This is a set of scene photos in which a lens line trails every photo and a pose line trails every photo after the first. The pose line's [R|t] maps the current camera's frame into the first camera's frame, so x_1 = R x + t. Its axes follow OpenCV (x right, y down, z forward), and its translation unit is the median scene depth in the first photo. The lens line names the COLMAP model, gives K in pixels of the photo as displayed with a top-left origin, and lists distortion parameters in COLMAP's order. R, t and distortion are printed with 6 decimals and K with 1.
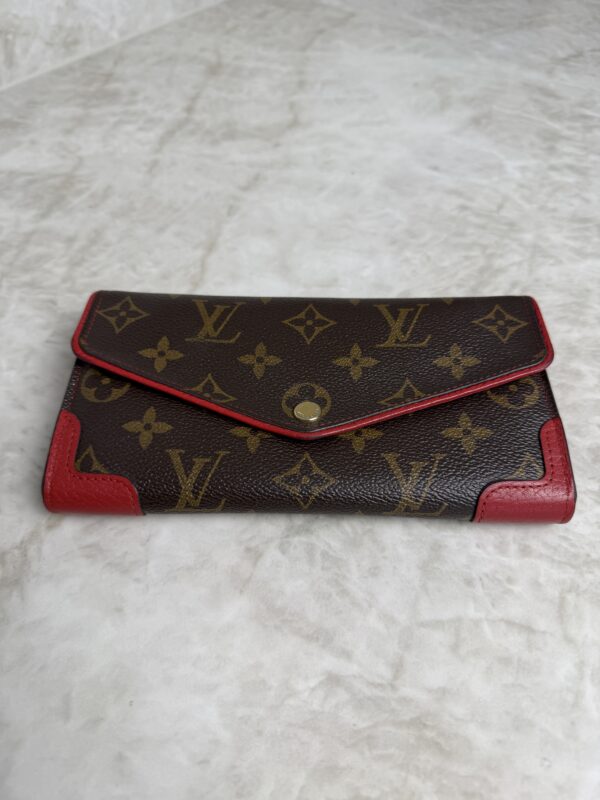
lens RADIAL K [[564.5, 0, 301.0], [0, 564.5, 420.5], [0, 0, 1]] dist [-0.035552, -0.002172]
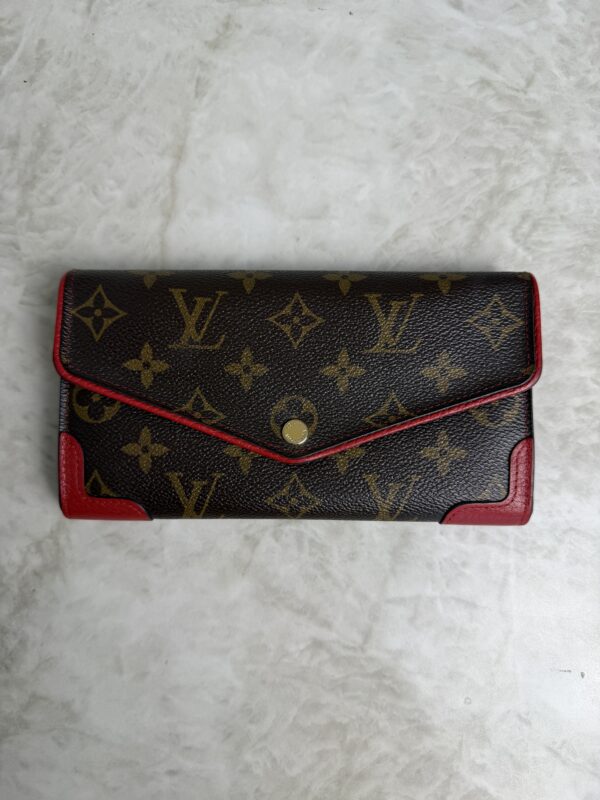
lens RADIAL K [[564.5, 0, 300.4], [0, 564.5, 393.5], [0, 0, 1]] dist [-0.035552, -0.002172]
pose [[0.999866, -0.016259, 0.001974, 0.020825], [0.013200, 0.871280, 0.490608, -0.597389], [-0.009697, -0.490516, 0.871378, 0.119597]]
